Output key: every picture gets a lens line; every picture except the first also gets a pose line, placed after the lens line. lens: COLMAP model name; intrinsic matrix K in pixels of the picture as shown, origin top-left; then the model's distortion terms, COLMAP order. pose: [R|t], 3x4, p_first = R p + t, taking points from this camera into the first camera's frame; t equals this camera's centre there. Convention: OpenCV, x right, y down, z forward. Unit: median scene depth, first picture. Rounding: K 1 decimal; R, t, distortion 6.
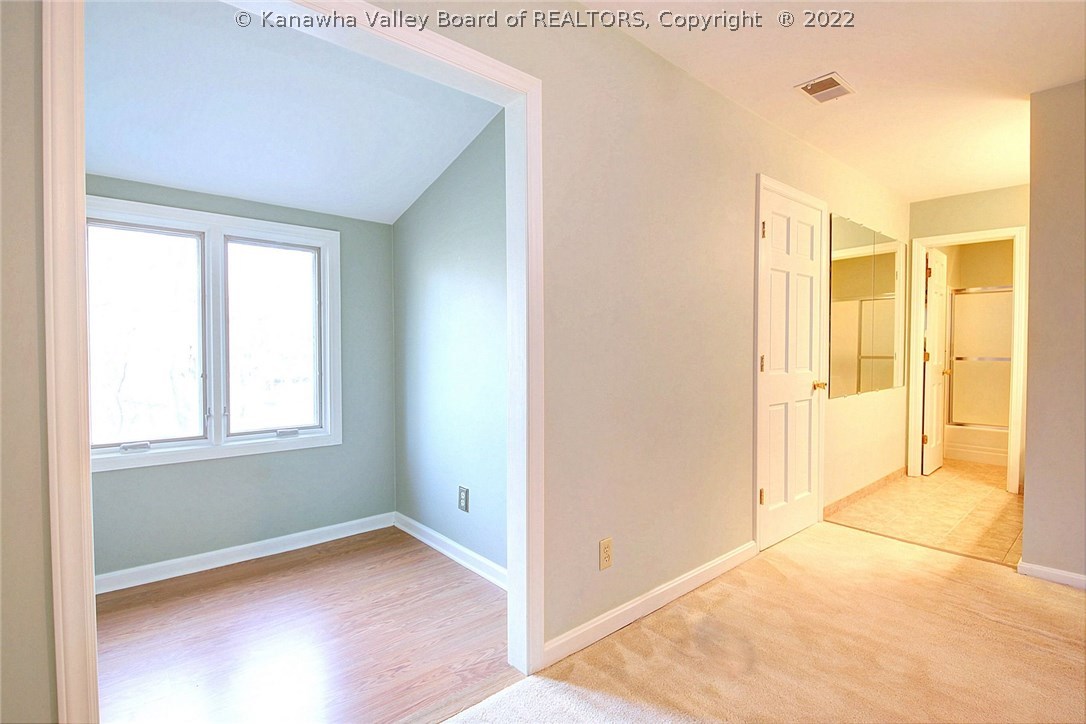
lens RADIAL K [[515.0, 0, 543.5], [0, 515.0, 362.2], [0, 0, 1]] dist [0.056170, -0.047655]
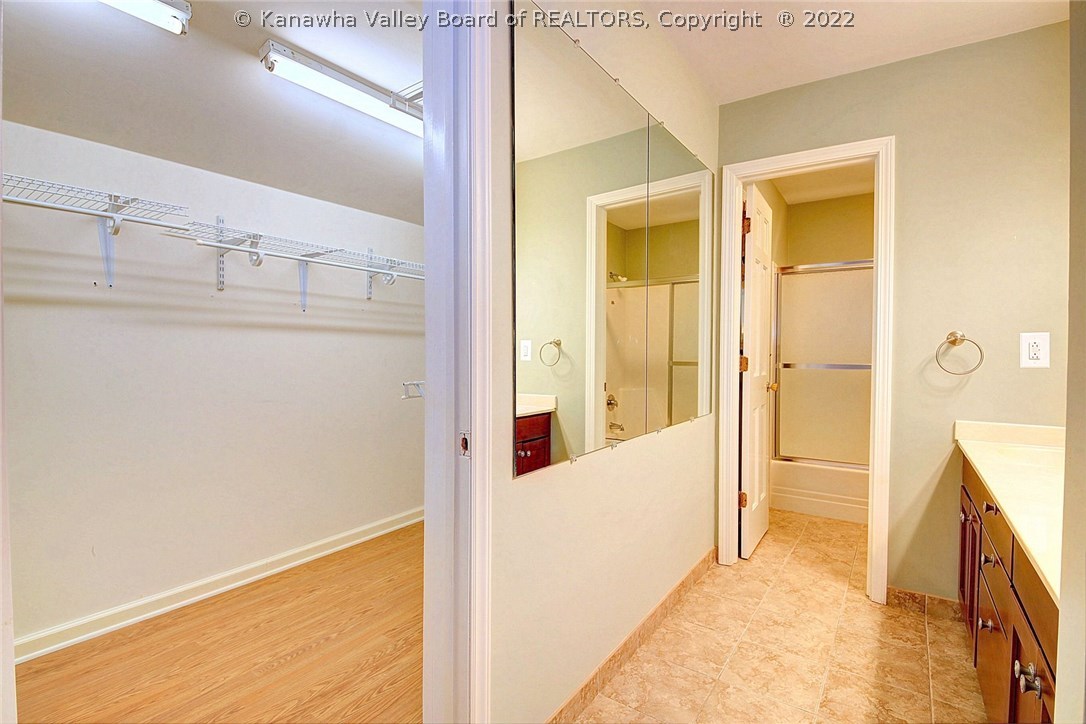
lens RADIAL K [[515.0, 0, 543.5], [0, 515.0, 362.2], [0, 0, 1]] dist [0.056170, -0.047655]
pose [[0.969254, -0.001659, 0.246056, 0.342231], [0.003271, 0.999976, -0.006143, -0.009338], [-0.246040, 0.006759, 0.969236, 0.452190]]
